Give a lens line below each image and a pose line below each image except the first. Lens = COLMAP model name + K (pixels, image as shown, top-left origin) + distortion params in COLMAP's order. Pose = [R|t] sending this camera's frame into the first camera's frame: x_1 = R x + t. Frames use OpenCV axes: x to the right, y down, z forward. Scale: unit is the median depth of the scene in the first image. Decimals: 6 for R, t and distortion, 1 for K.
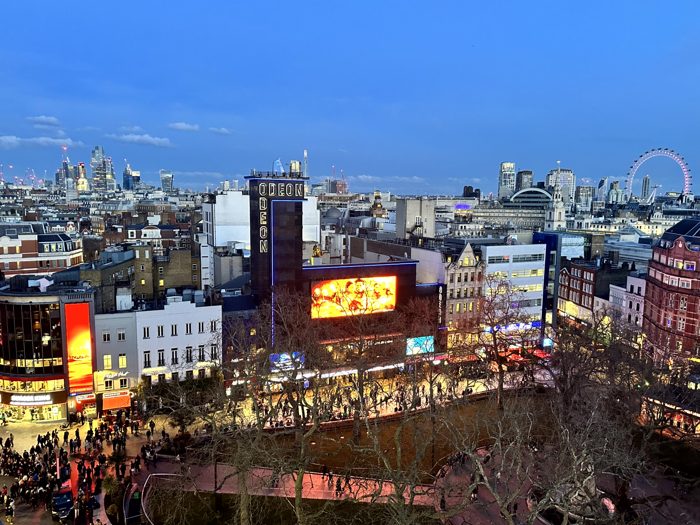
lens RADIAL K [[567.3, 0, 385.5], [0, 567.3, 269.4], [0, 0, 1]] dist [0.081594, -0.088856]
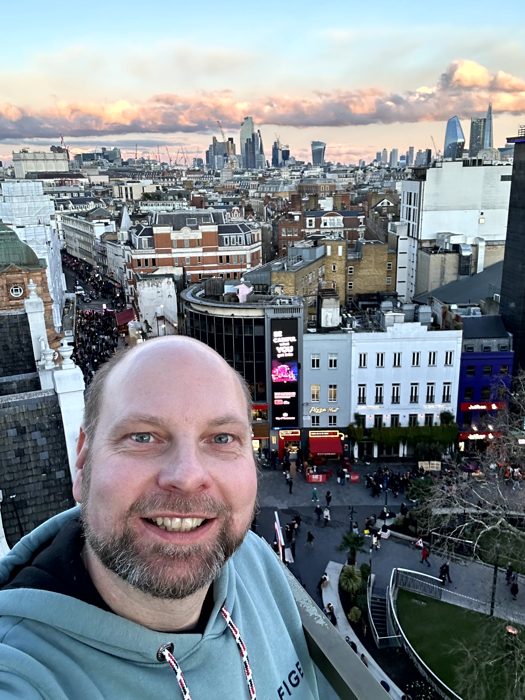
lens RADIAL K [[600.5, 0, 260.0], [0, 600.5, 348.7], [0, 0, 1]] dist [0.108935, -0.080103]
pose [[0.923972, 0.079442, -0.374117, -0.185660], [-0.018081, 0.986169, 0.164753, -0.026796], [0.382031, -0.145462, 0.912630, 0.166588]]
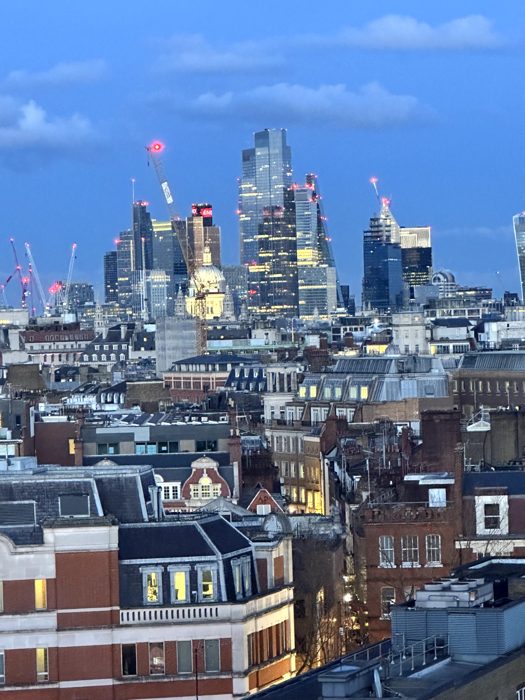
lens RADIAL K [[2569.7, 0, 263.7], [0, 2569.7, 350.6], [0, 0, 1]] dist [-0.195989, 0.000000]
pose [[0.910637, -0.034604, -0.411756, -0.145349], [-0.012353, 0.993762, -0.110836, -0.018417], [0.413023, 0.106017, 0.904529, 0.131410]]
